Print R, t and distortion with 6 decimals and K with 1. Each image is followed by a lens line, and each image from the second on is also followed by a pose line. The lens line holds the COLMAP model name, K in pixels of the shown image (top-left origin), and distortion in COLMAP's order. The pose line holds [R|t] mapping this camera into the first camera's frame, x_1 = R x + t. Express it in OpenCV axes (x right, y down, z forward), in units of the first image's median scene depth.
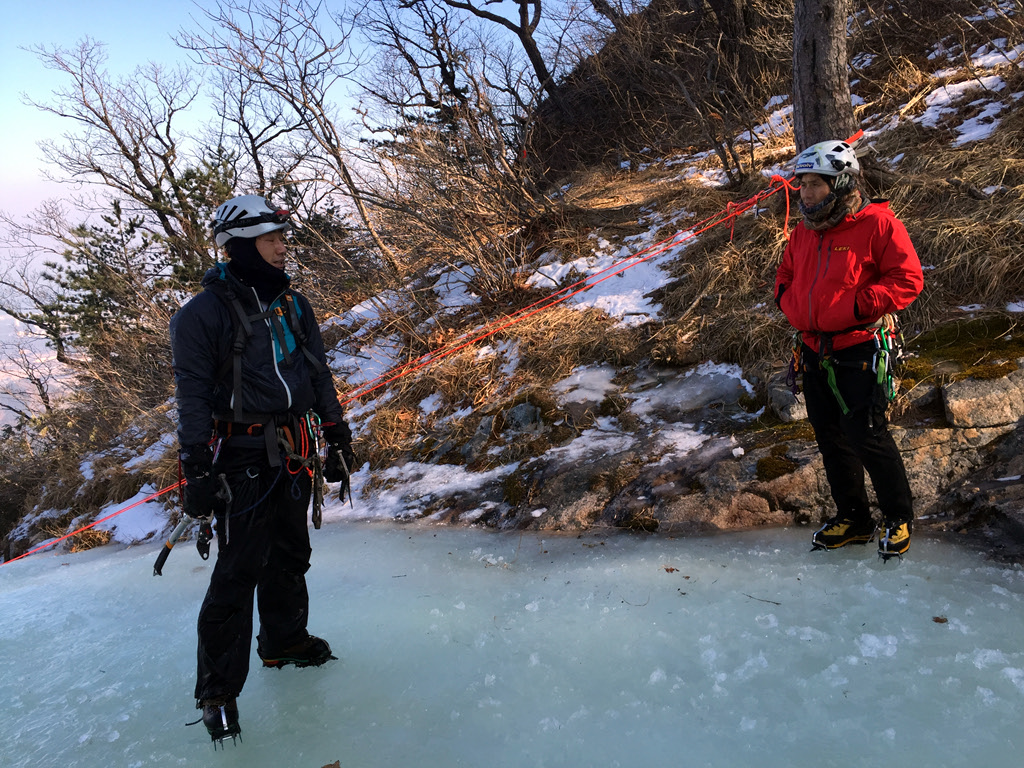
lens RADIAL K [[873.2, 0, 505.8], [0, 873.2, 395.0], [0, 0, 1]] dist [0.093167, -0.131849]
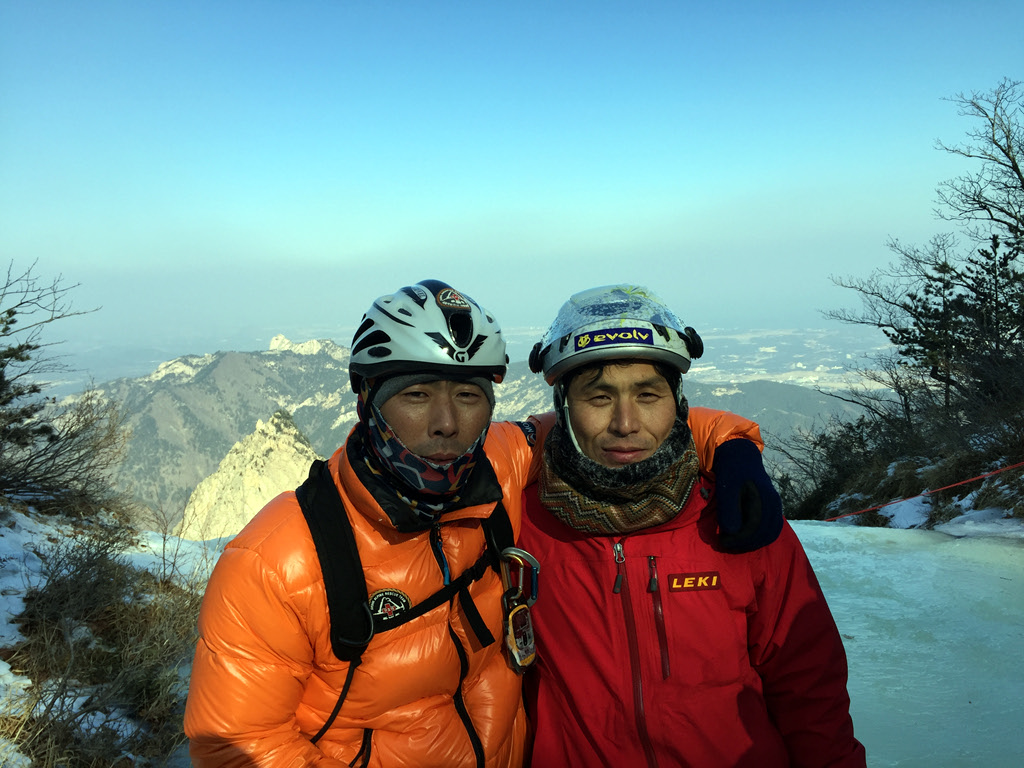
lens RADIAL K [[873.2, 0, 514.2], [0, 873.2, 382.4], [0, 0, 1]] dist [0.093167, -0.131849]
pose [[0.575484, 0.111994, -0.810109, 0.292101], [-0.135125, 0.989985, 0.040871, -0.018750], [0.806573, 0.085946, 0.584853, -0.214475]]
